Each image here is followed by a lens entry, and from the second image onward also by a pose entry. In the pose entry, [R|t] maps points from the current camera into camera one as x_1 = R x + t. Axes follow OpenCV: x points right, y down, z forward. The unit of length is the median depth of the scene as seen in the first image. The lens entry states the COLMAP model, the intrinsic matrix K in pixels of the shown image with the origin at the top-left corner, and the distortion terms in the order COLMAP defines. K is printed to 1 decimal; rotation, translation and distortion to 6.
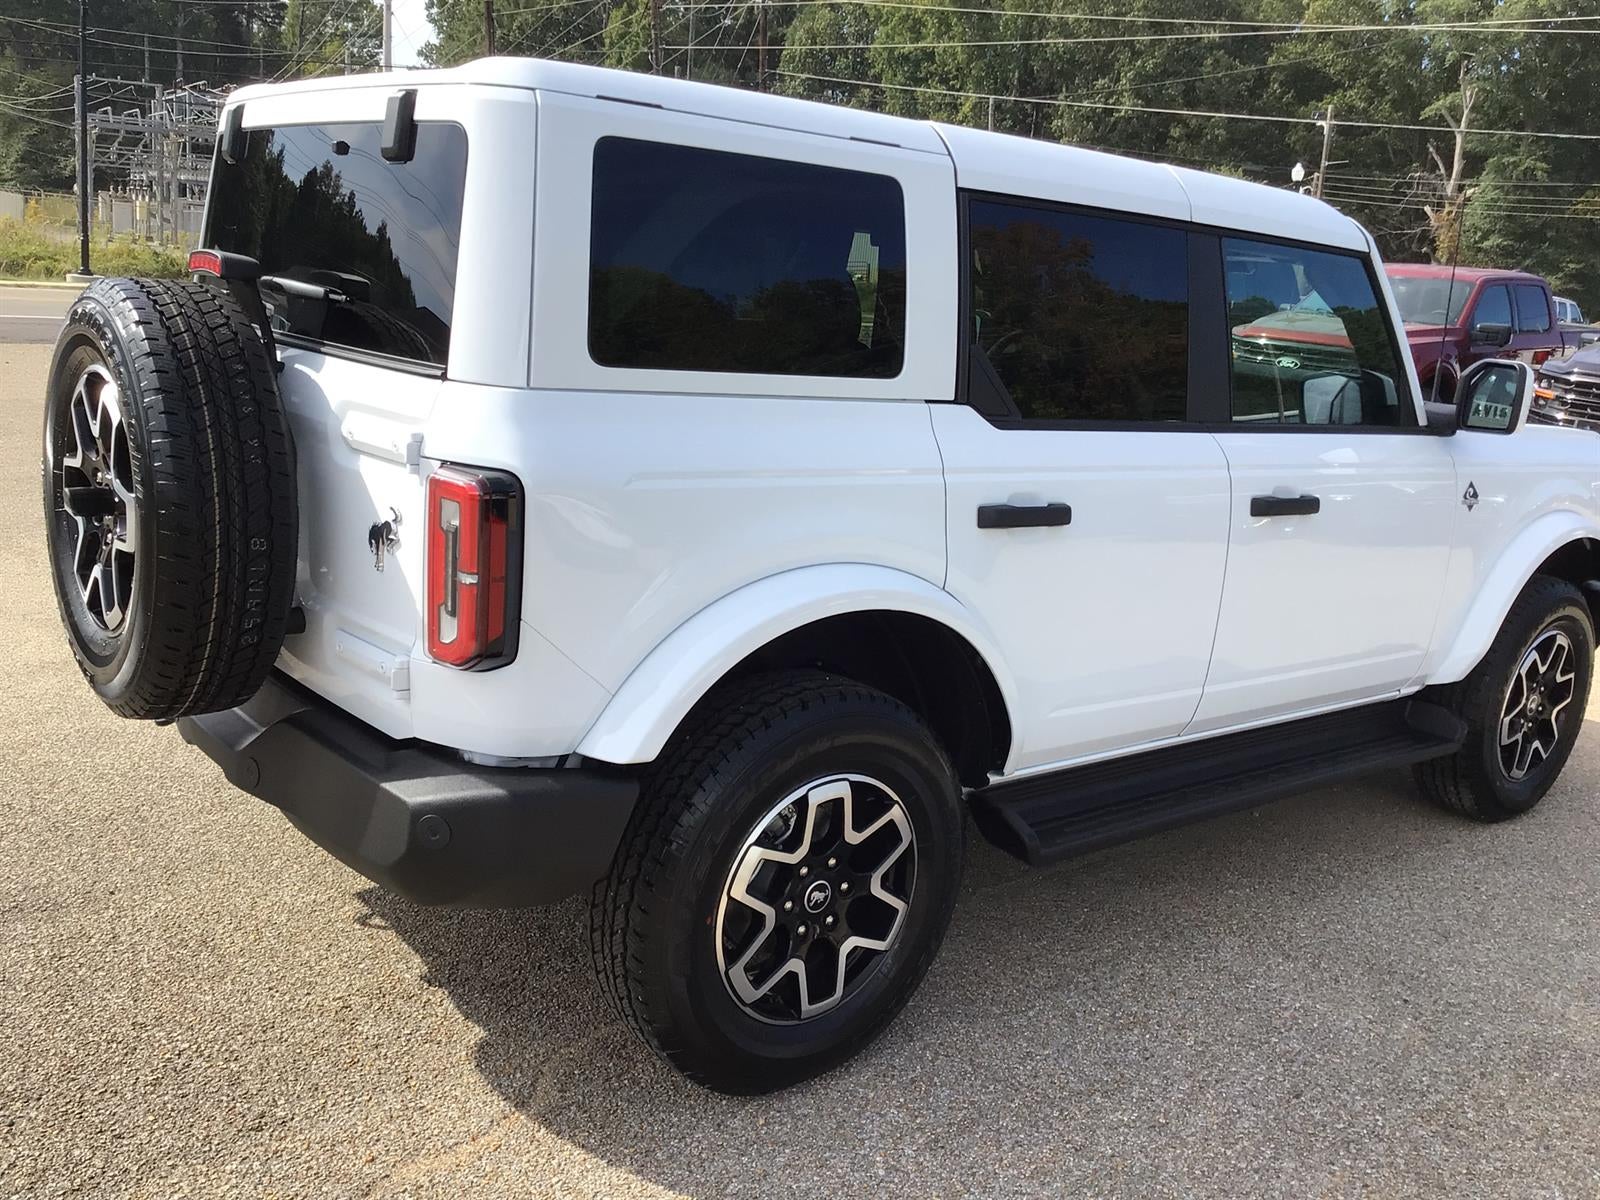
lens RADIAL K [[1434.6, 0, 809.8], [0, 1434.6, 595.1], [0, 0, 1]] dist [0.081660, -0.142361]
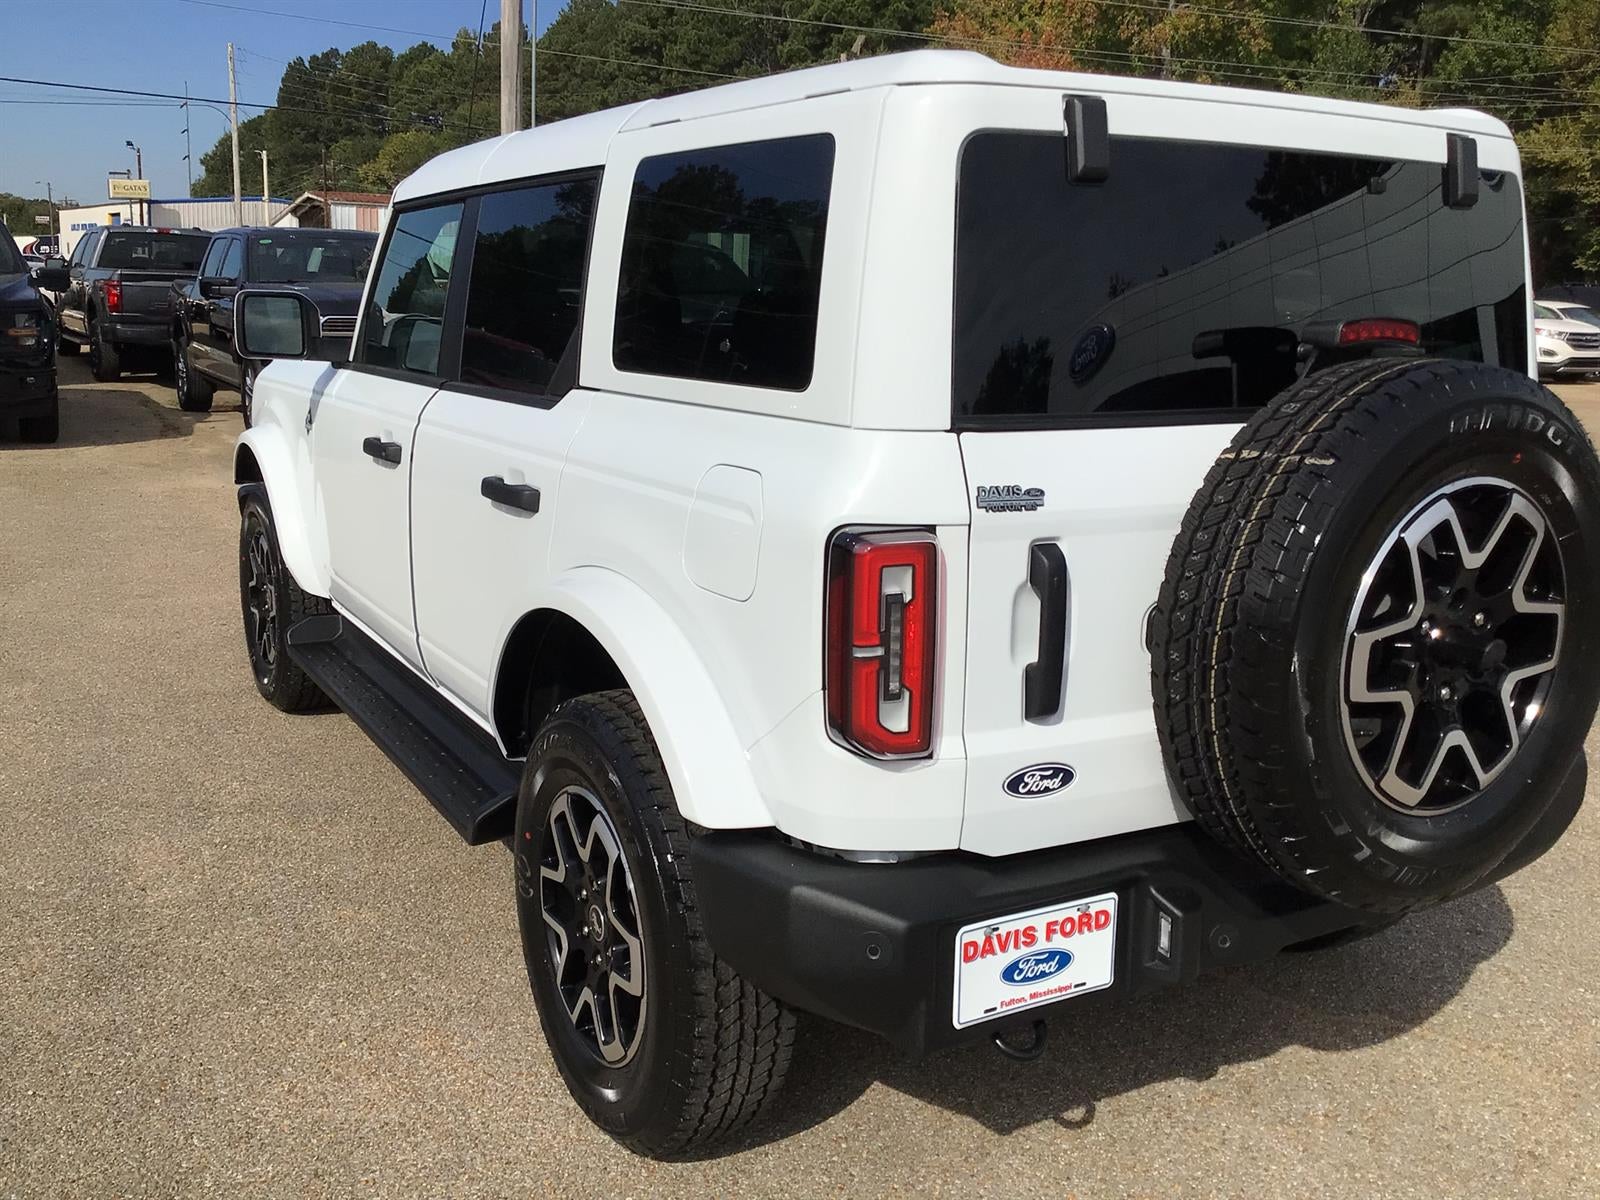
lens RADIAL K [[1434.6, 0, 809.8], [0, 1434.6, 595.1], [0, 0, 1]] dist [0.081660, -0.142361]
pose [[0.175578, -0.286089, 0.941979, -1.314562], [0.211468, 0.945468, 0.247733, -0.371053], [-0.961485, 0.155702, 0.226502, 1.190647]]
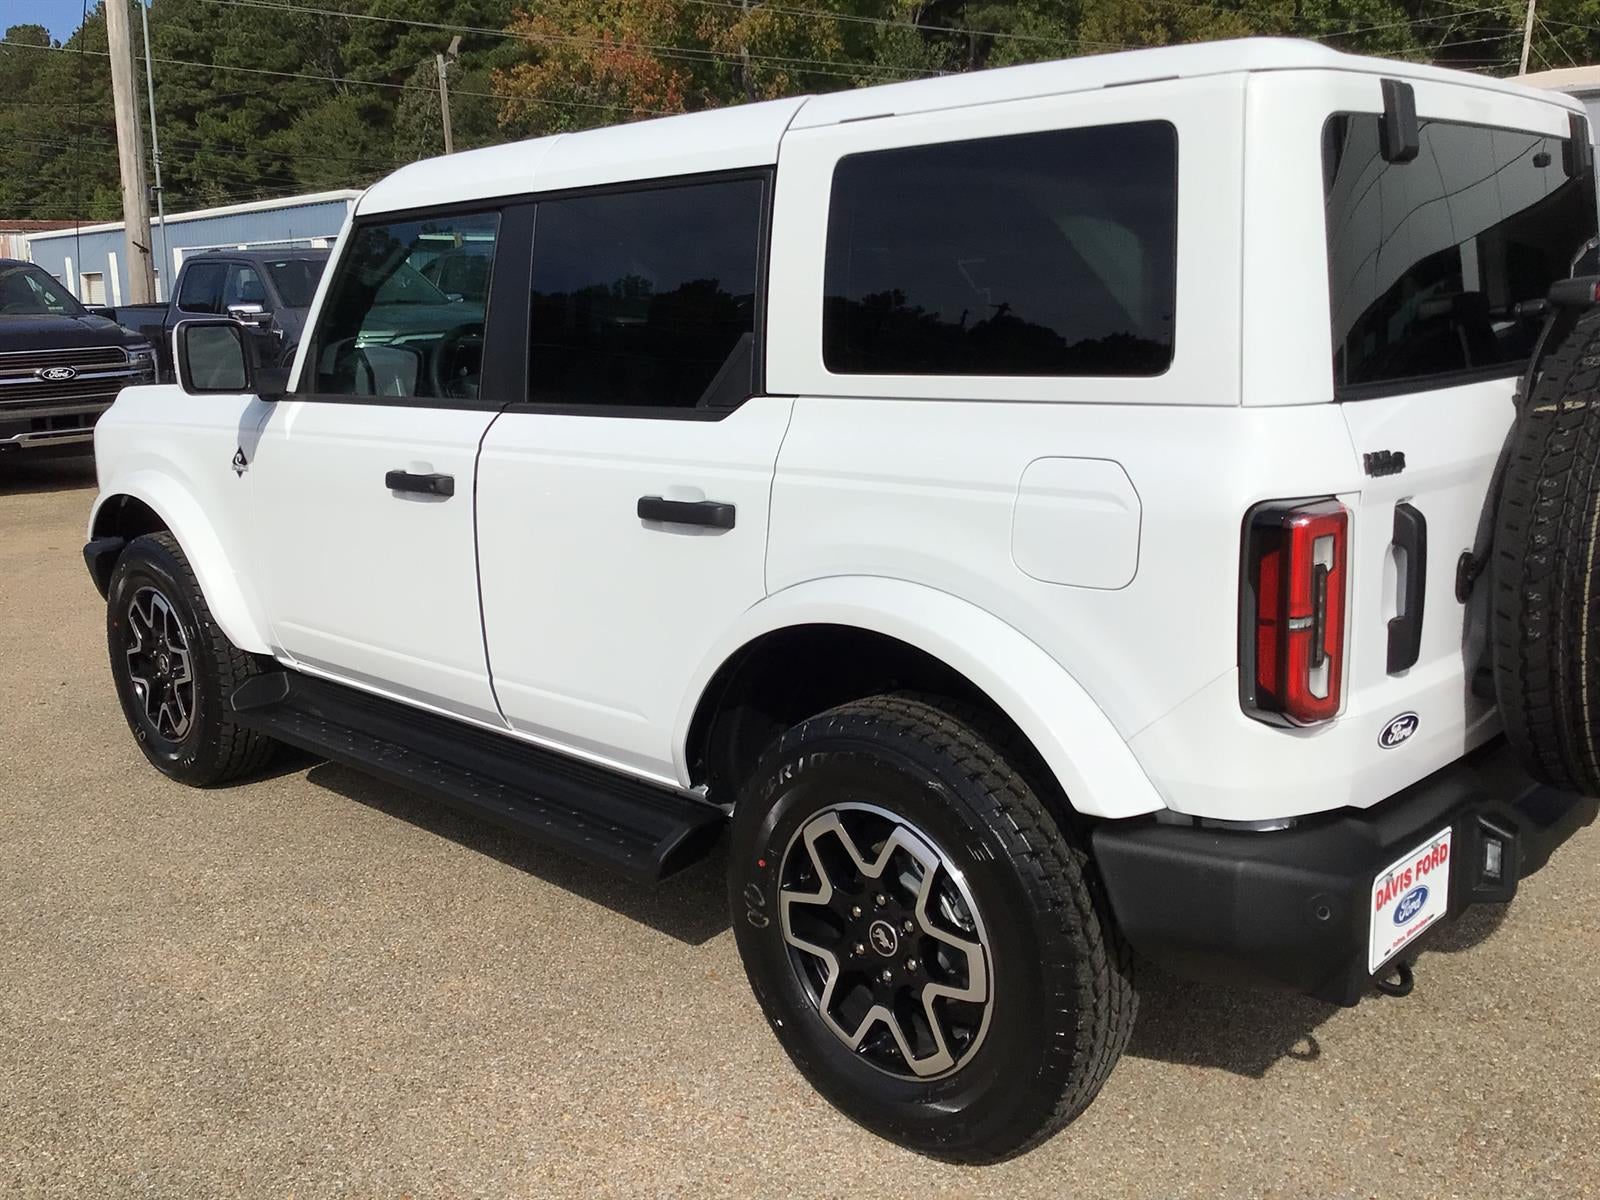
lens RADIAL K [[1425.3, 0, 800.0], [0, 1425.3, 600.0], [0, 0, 1]] dist [0.088193, -0.156911]
pose [[-0.093619, -0.294527, 0.951046, -1.313723], [0.240429, 0.920282, 0.308667, -0.465145], [-0.966141, 0.257557, -0.015343, 1.608998]]
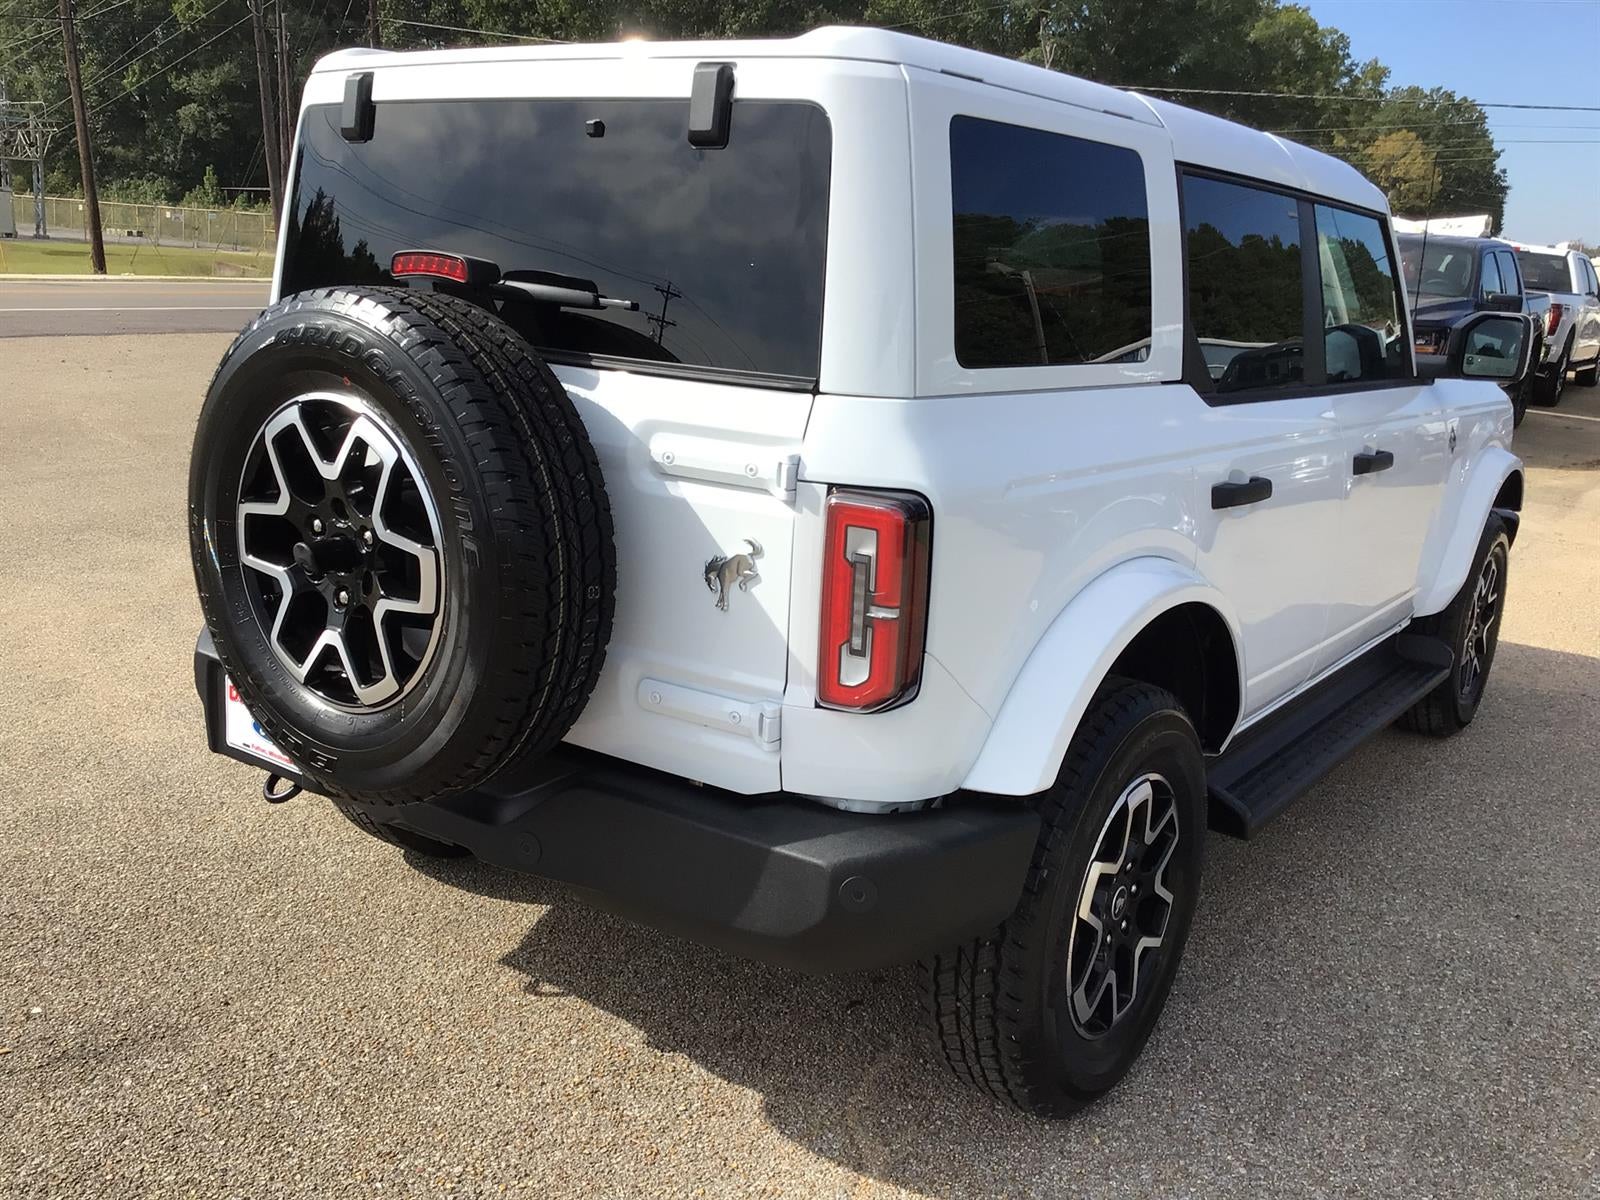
lens RADIAL K [[1427.0, 0, 817.1], [0, 1427.0, 594.9], [0, 0, 1]] dist [0.070884, -0.106474]
pose [[0.966838, -0.085609, 0.240613, -0.432214], [0.078015, 0.996112, 0.040929, -0.055279], [-0.243181, -0.020801, 0.969758, 0.125862]]
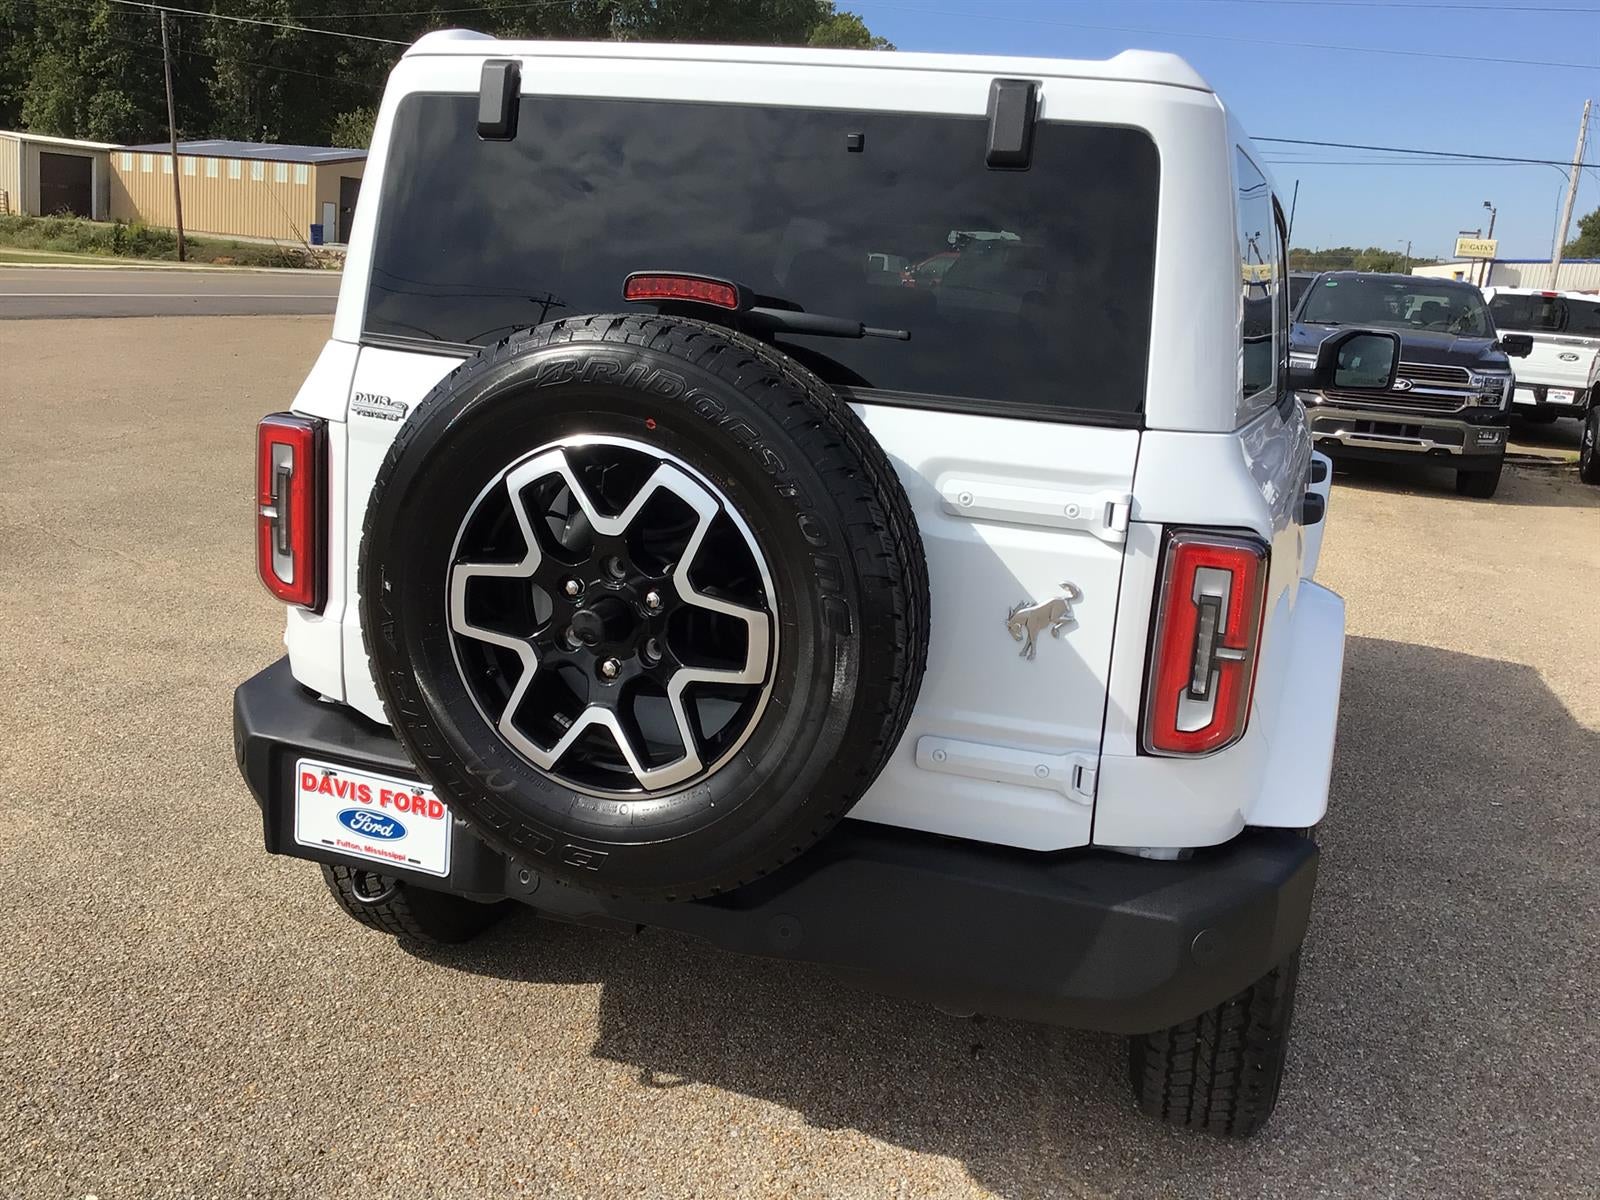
lens RADIAL K [[1440.9, 0, 826.5], [0, 1440.9, 585.3], [0, 0, 1]] dist [0.084380, -0.148350]
pose [[0.851620, -0.126227, 0.508734, -0.782752], [0.108234, 0.992001, 0.064951, -0.120959], [-0.512863, -0.000251, 0.858470, 0.323588]]
